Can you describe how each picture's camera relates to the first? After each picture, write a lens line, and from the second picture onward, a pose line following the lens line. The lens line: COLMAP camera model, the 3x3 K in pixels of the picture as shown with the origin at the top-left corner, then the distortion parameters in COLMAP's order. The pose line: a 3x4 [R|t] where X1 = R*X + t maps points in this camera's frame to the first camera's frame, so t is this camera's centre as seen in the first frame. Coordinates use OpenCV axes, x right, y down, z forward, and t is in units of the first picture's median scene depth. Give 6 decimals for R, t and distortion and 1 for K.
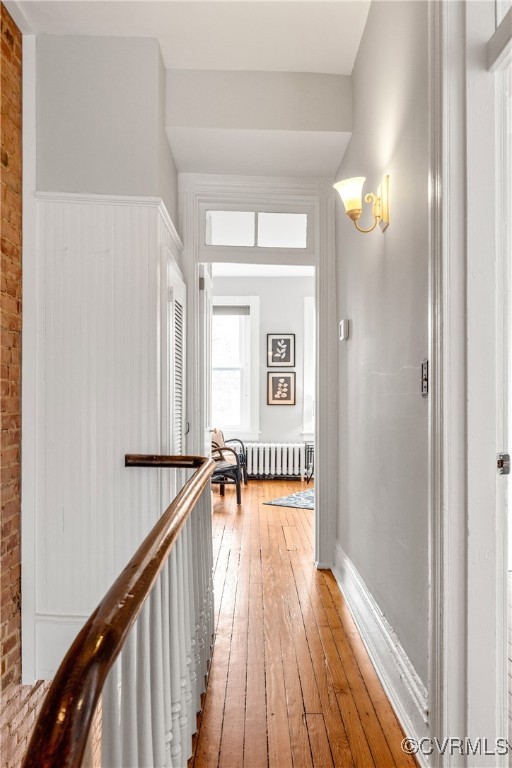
lens RADIAL K [[570.6, 0, 256.1], [0, 570.6, 386.0], [0, 0, 1]] dist [0.002320, 0.000036]
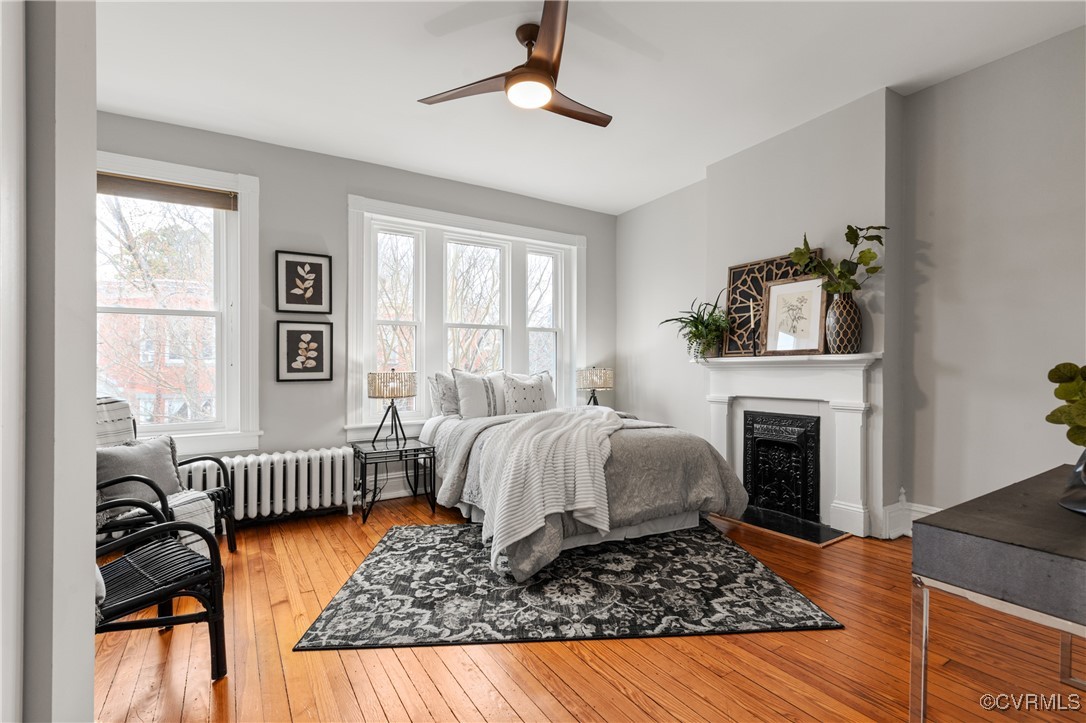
lens RADIAL K [[492.6, 0, 545.2], [0, 492.6, 357.8], [0, 0, 1]] dist [0.005956, -0.000179]
pose [[0.843793, -0.004987, 0.536646, -0.016743], [0.001178, 0.999972, 0.007440, 0.007248], [-0.536667, -0.005646, 0.843775, 0.466771]]
